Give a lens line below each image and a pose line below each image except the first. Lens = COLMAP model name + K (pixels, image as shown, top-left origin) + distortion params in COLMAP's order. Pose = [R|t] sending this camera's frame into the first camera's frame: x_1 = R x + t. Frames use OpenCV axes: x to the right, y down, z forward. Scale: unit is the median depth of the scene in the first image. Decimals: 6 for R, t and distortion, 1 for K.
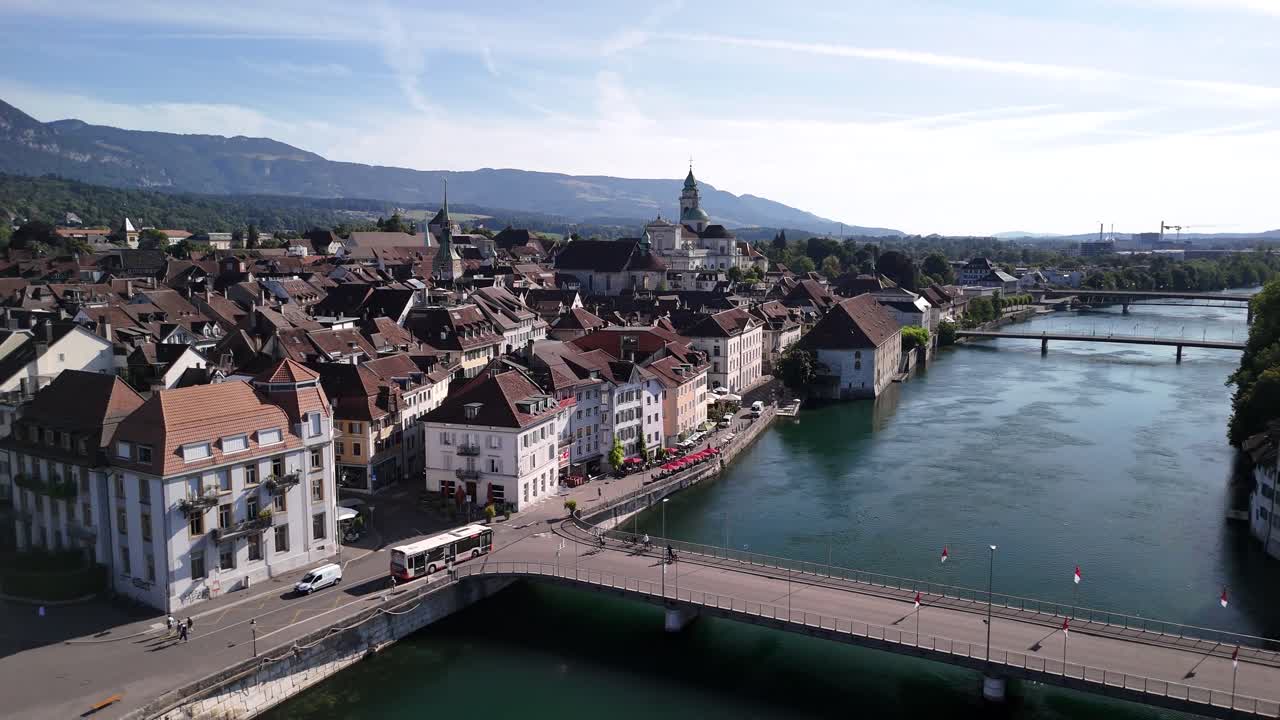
lens RADIAL K [[1078.2, 0, 698.6], [0, 1078.2, 355.3], [0, 0, 1]] dist [0.006121, -0.098011]
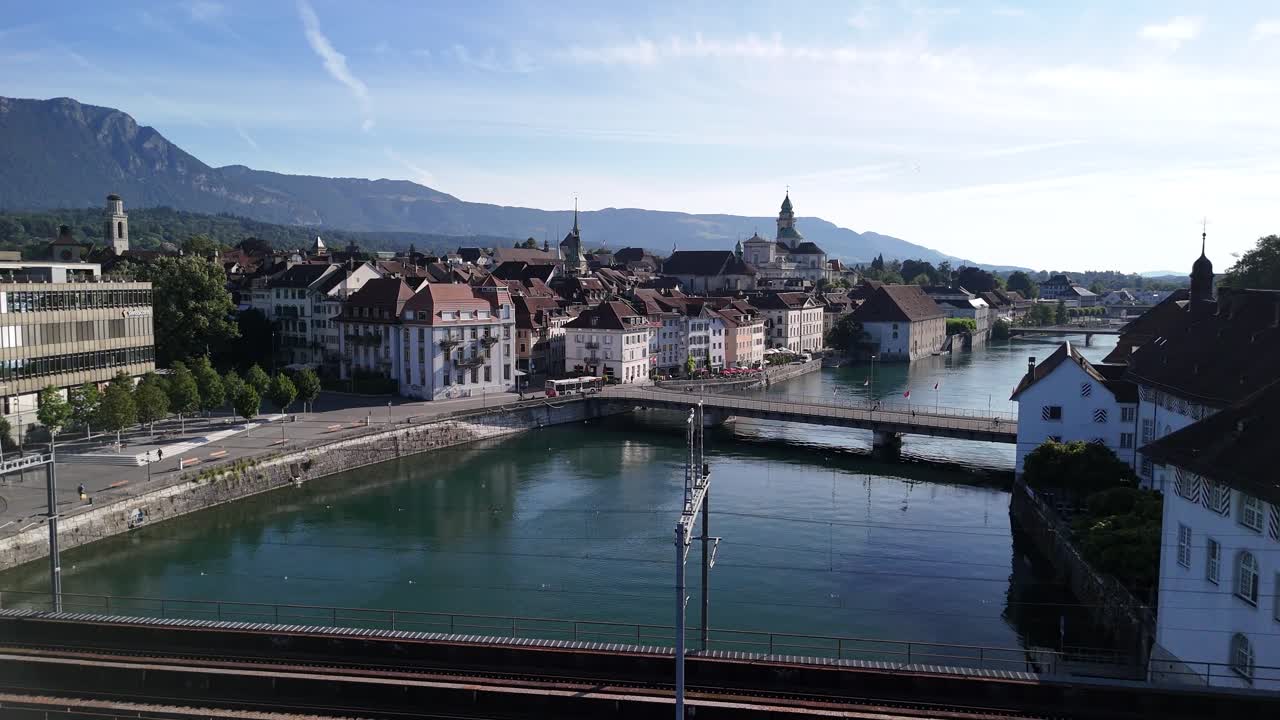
lens RADIAL K [[1074.4, 0, 640.0], [0, 1074.4, 360.0], [0, 0, 1]] dist [0.003485, -0.210755]
pose [[0.986654, 0.010925, -0.162466, 0.092798], [-0.015672, 0.999486, -0.027969, 0.124153], [0.162077, 0.030142, 0.986318, -0.447026]]
